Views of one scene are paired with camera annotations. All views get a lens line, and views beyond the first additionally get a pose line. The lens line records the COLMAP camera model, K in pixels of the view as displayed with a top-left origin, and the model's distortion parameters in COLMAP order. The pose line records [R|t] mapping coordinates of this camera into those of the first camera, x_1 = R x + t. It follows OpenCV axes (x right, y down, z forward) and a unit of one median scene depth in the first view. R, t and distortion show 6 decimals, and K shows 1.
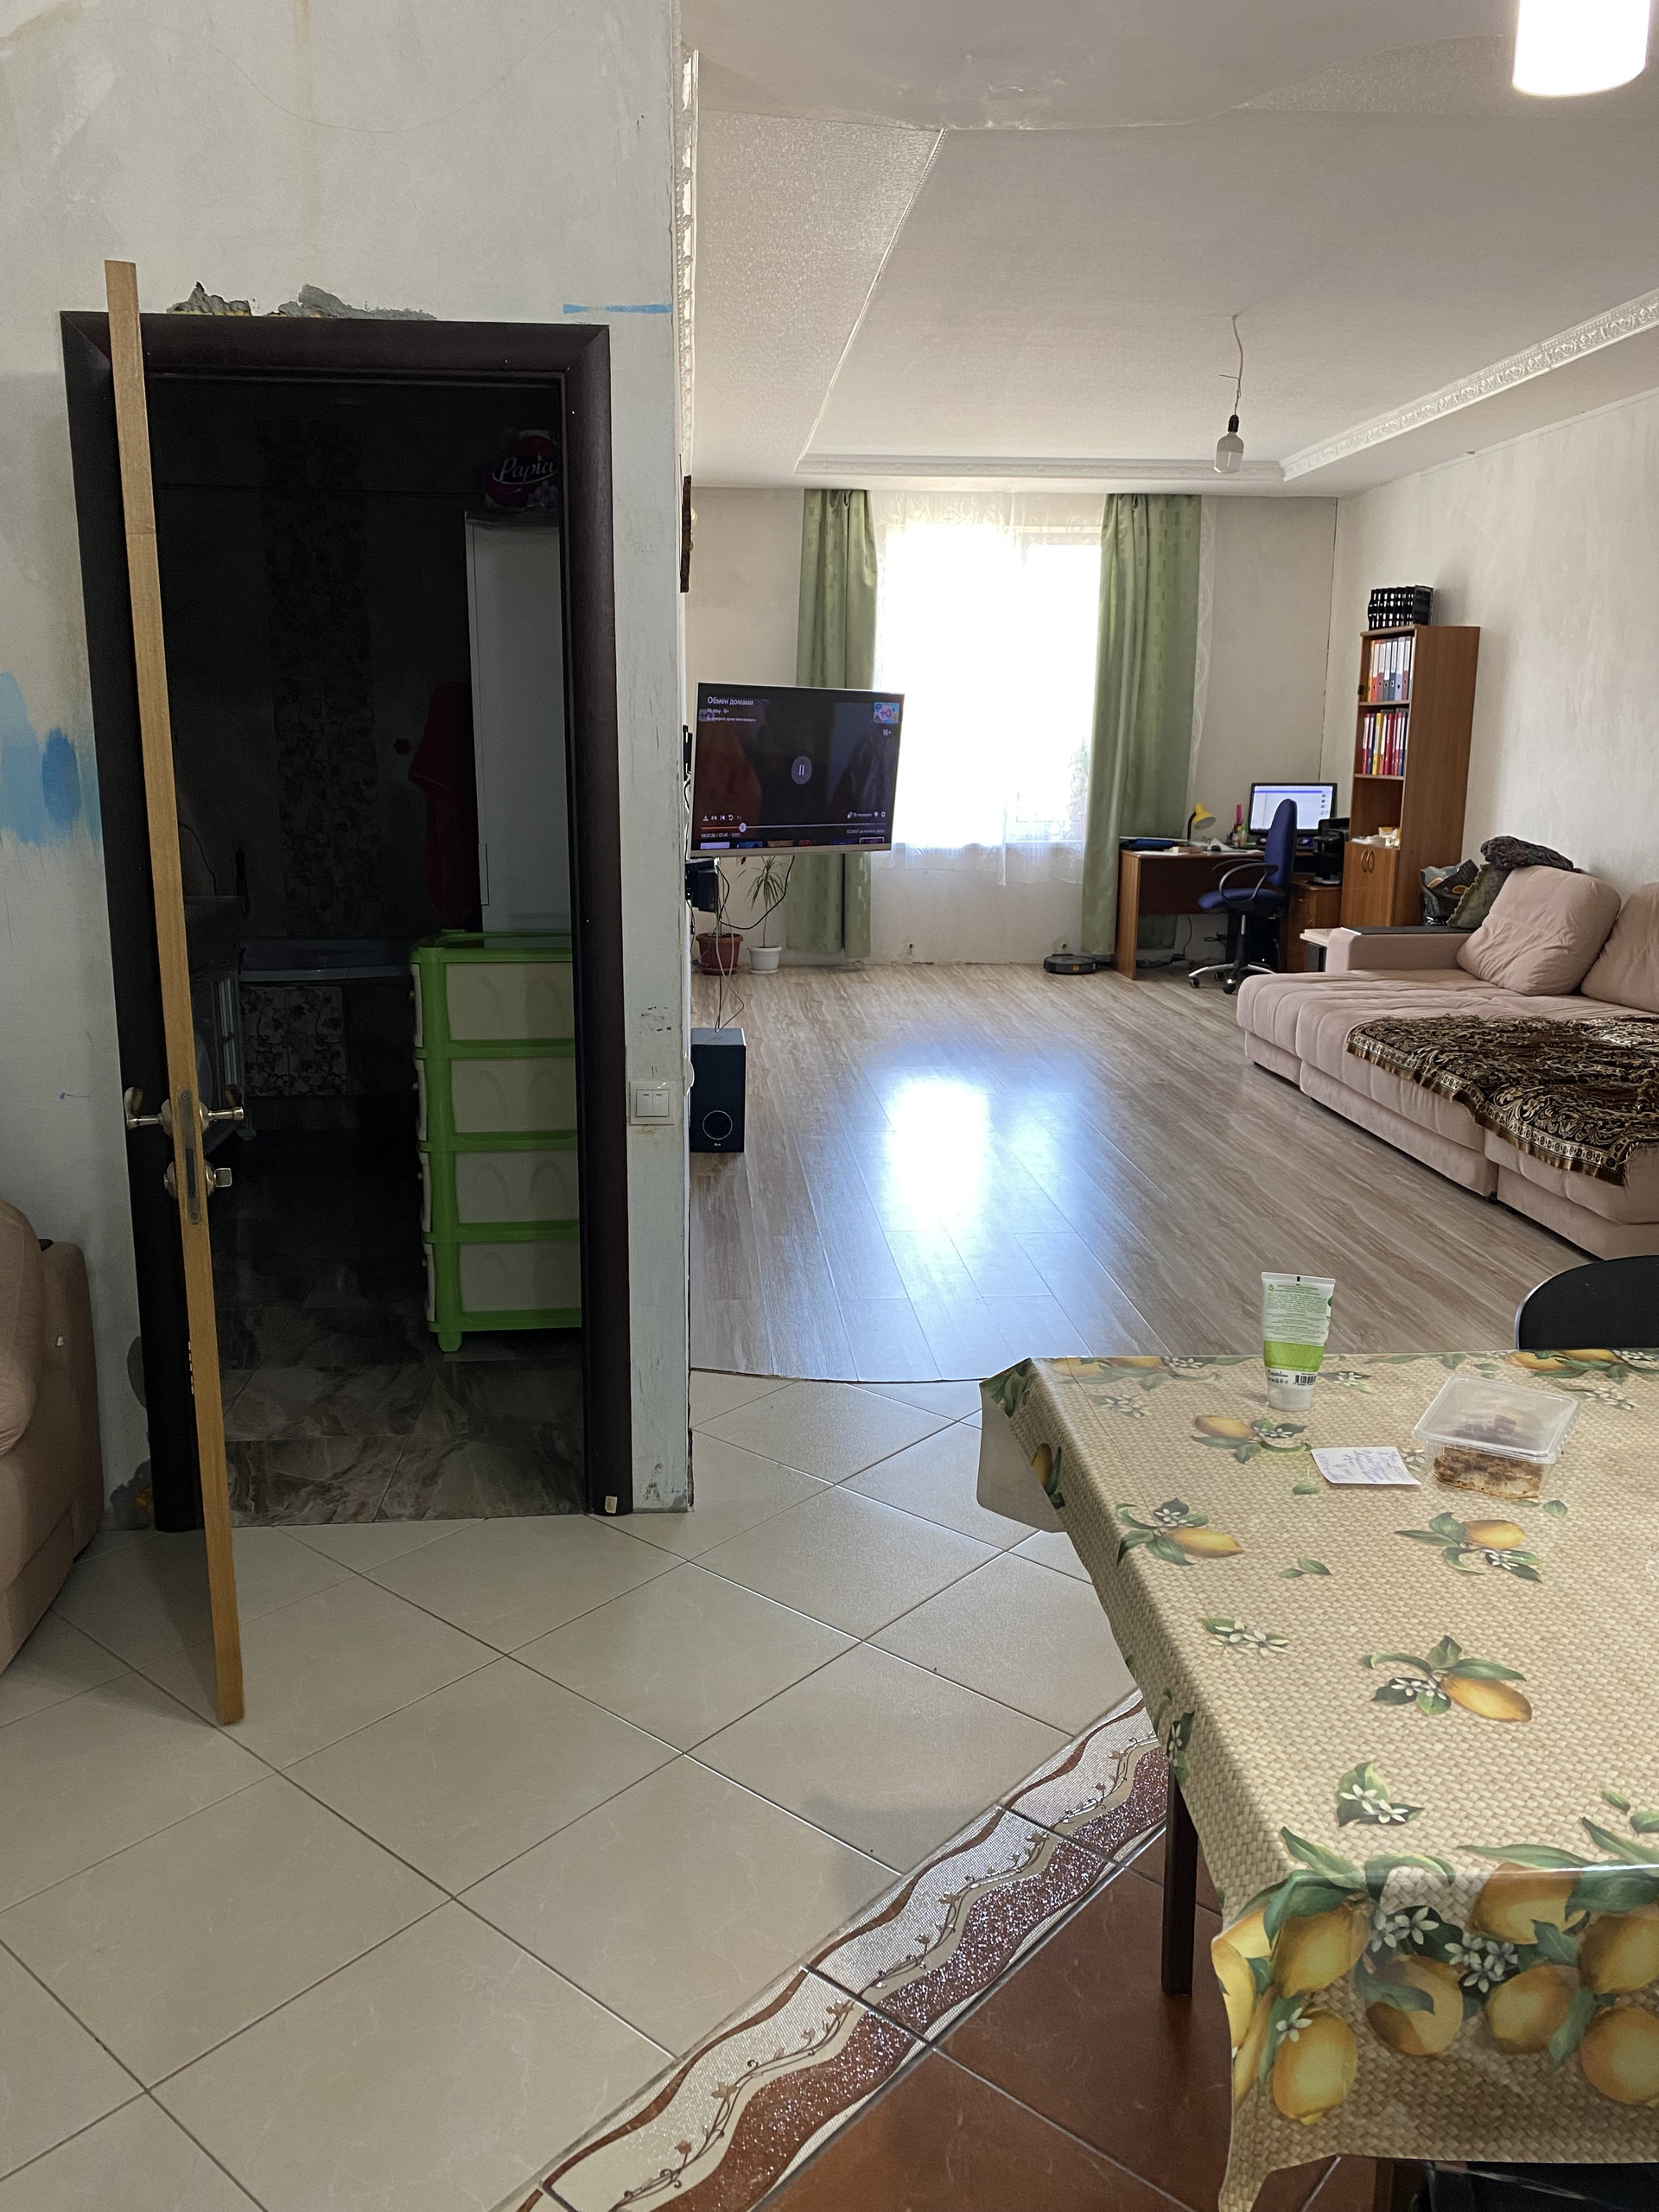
lens RADIAL K [[1691.4, 0, 814.6], [0, 1691.4, 1098.5], [0, 0, 1]] dist [0.047455, -0.041132]
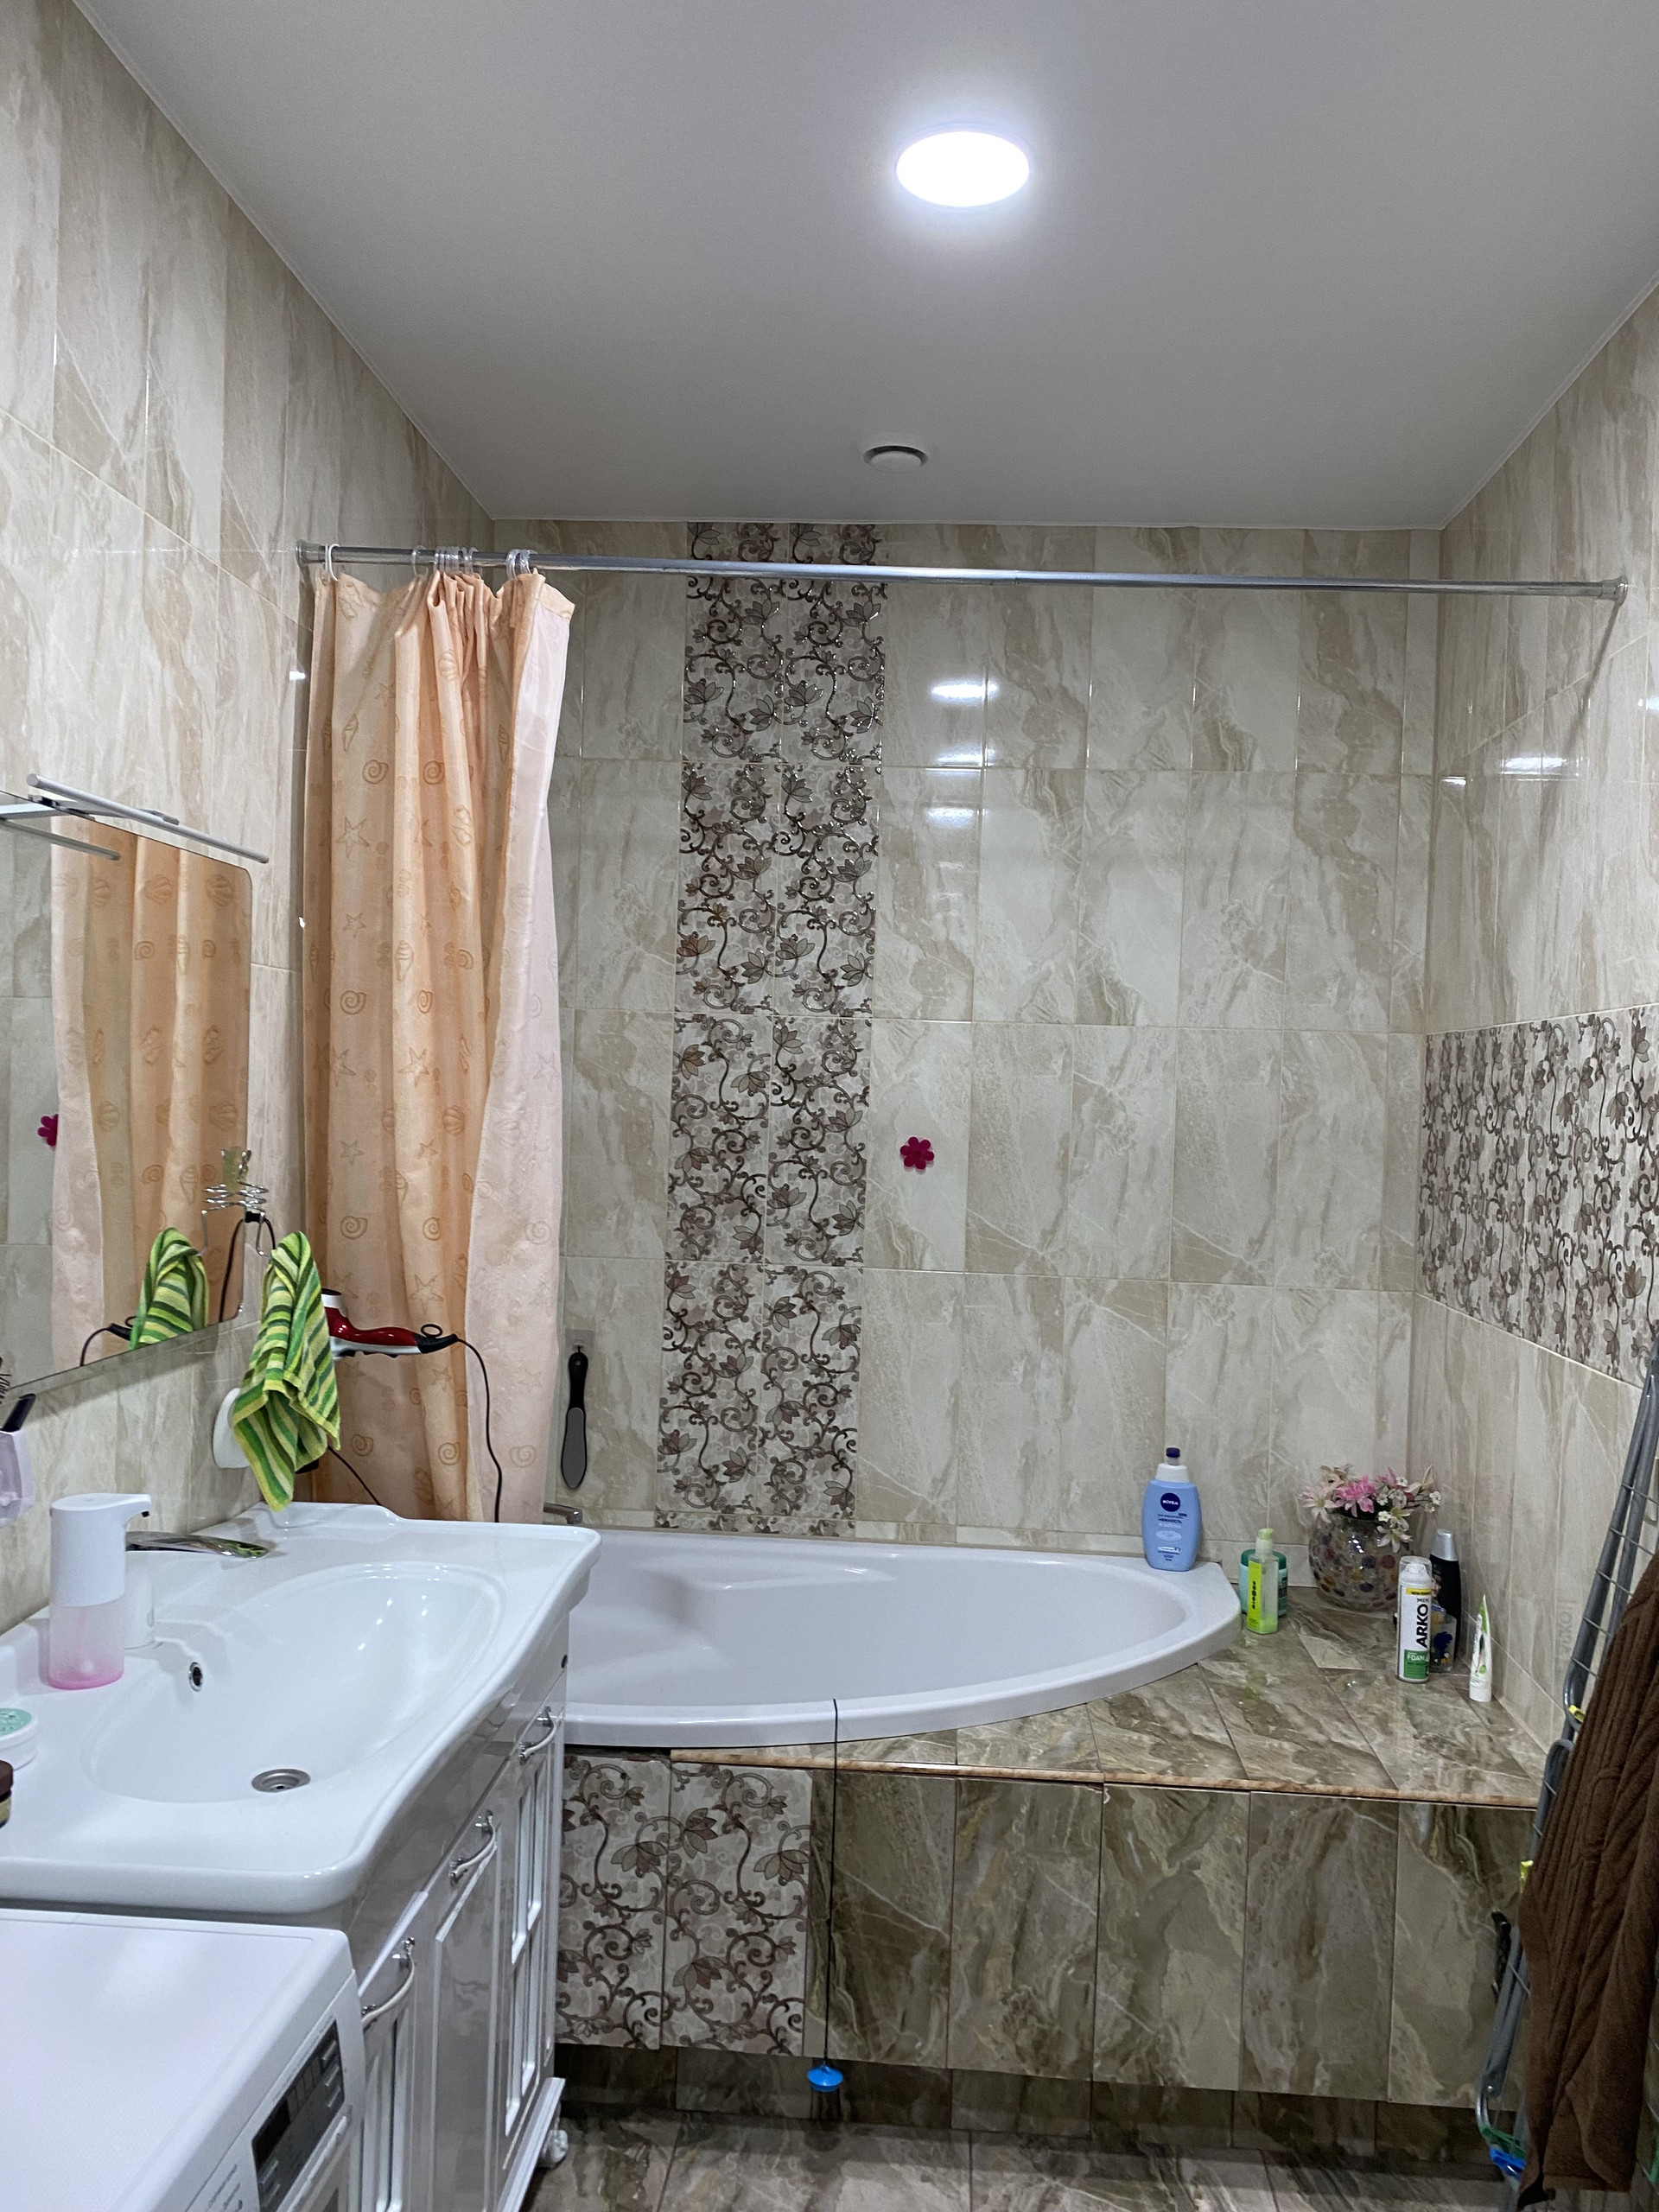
lens RADIAL K [[1691.4, 0, 838.1], [0, 1691.4, 1111.7], [0, 0, 1]] dist [0.047455, -0.041132]
pose [[0.988953, 0.033563, -0.144377, -0.218593], [-0.060817, 0.980144, -0.188729, -0.140161], [0.135176, 0.195425, 0.971358, 0.582126]]
